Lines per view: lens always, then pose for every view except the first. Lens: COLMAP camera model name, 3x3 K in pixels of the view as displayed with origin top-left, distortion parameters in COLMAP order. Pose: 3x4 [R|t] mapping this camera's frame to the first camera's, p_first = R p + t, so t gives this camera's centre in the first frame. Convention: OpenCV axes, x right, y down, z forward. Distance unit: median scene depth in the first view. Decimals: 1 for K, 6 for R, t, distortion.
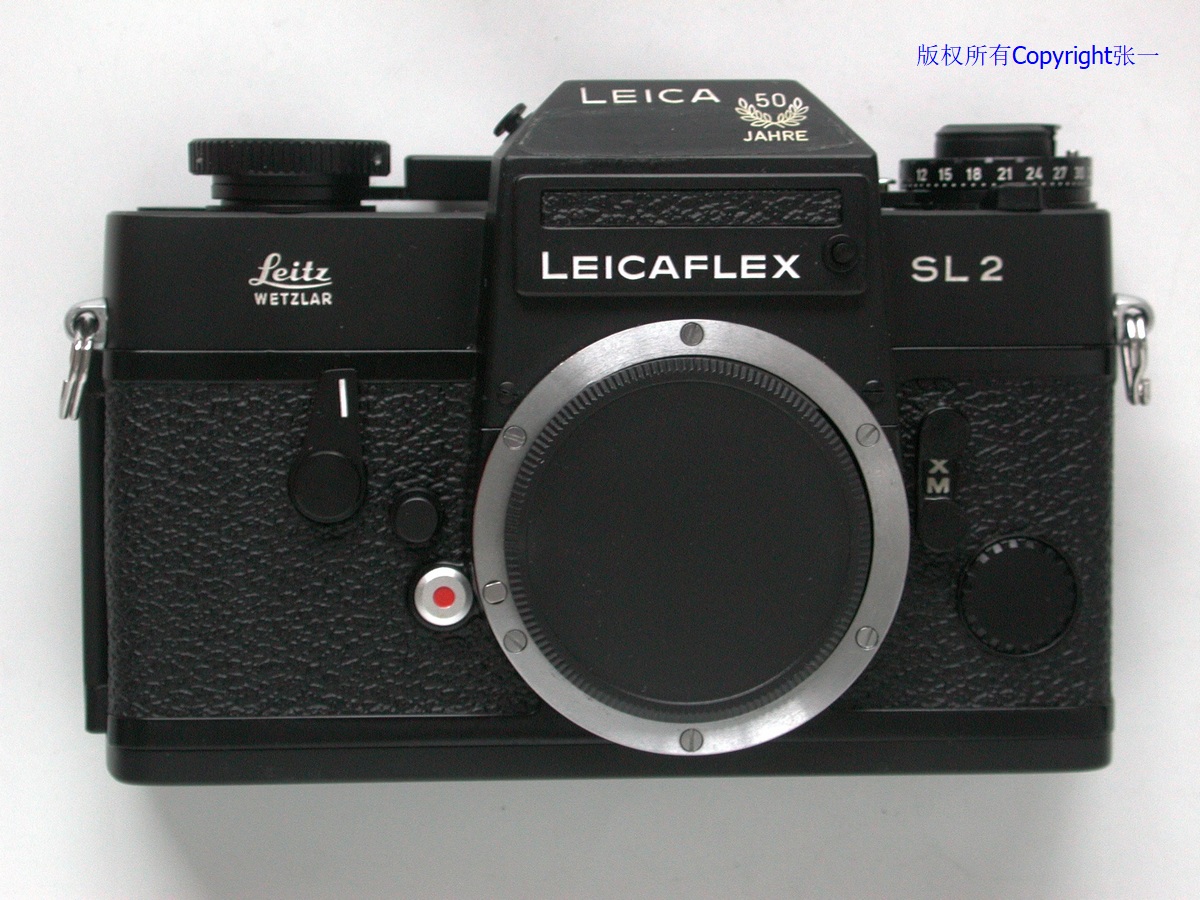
lens RADIAL K [[2937.3, 0, 600.0], [0, 2937.3, 450.0], [0, 0, 1]] dist [0.221582, 1.145908]
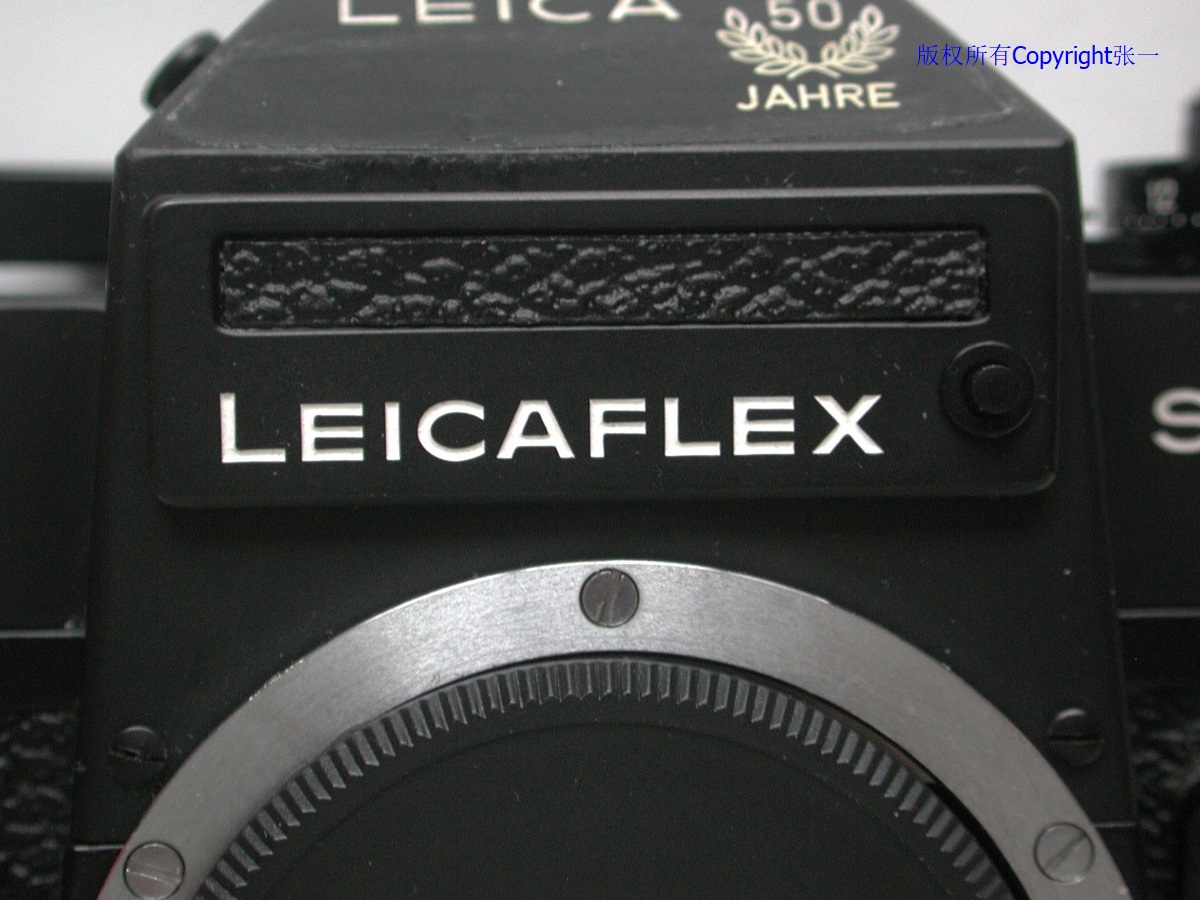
lens RADIAL K [[2937.3, 0, 600.0], [0, 2937.3, 450.0], [0, 0, 1]] dist [0.221582, 1.145908]
pose [[0.999792, -0.009091, -0.018253, 0.037402], [0.008612, 0.999621, -0.026163, -0.049029], [0.018484, 0.026000, 0.999491, 0.607657]]
